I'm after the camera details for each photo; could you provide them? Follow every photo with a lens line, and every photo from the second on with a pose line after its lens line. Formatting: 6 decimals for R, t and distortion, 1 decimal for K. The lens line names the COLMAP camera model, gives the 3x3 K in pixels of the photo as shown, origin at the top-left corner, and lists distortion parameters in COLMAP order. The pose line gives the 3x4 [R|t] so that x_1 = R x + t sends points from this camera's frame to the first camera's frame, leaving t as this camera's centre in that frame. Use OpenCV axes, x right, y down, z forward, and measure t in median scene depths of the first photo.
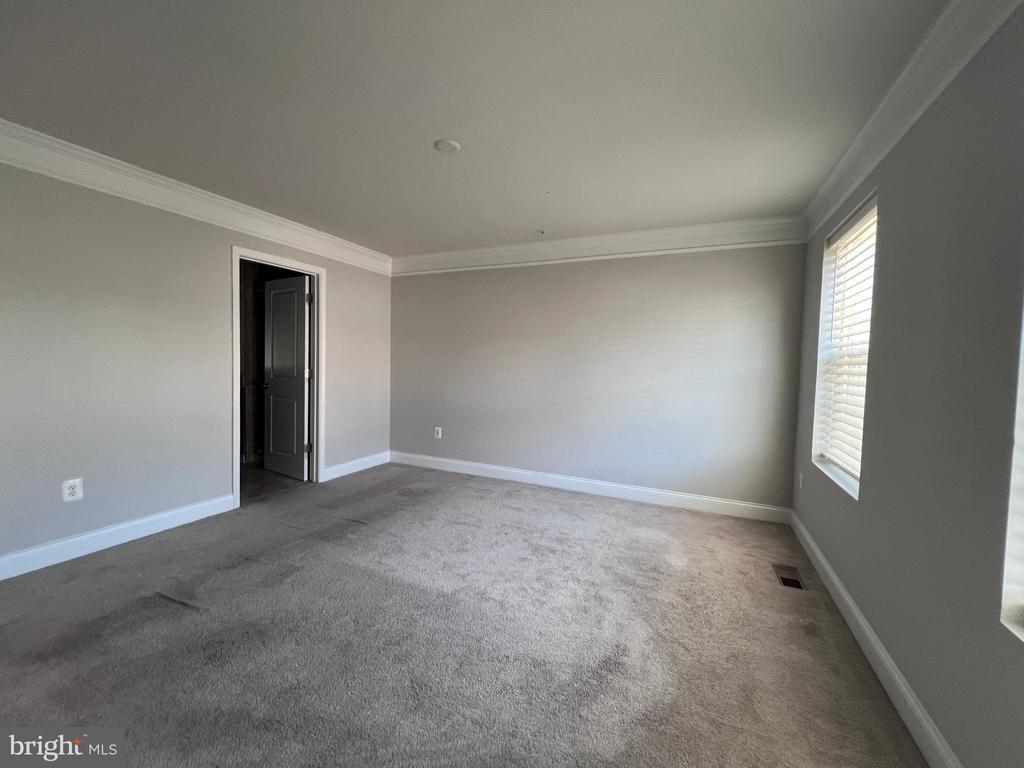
lens RADIAL K [[413.4, 0, 511.8], [0, 413.4, 381.2], [0, 0, 1]] dist [-0.003295, 0.001472]
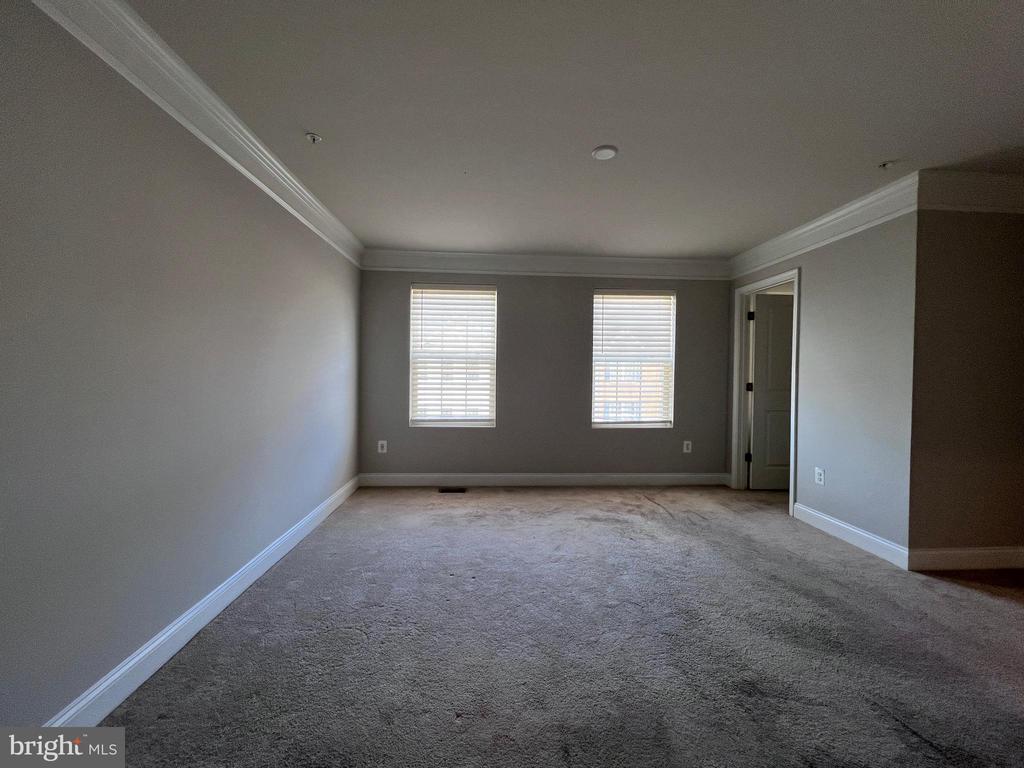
lens RADIAL K [[411.2, 0, 508.0], [0, 411.2, 376.9], [0, 0, 1]] dist [-0.002197, 0.000565]
pose [[-0.445222, -0.046266, 0.894224, -0.926968], [0.022649, 0.997763, 0.062899, -0.087986], [-0.895134, 0.048257, -0.443178, 1.580231]]
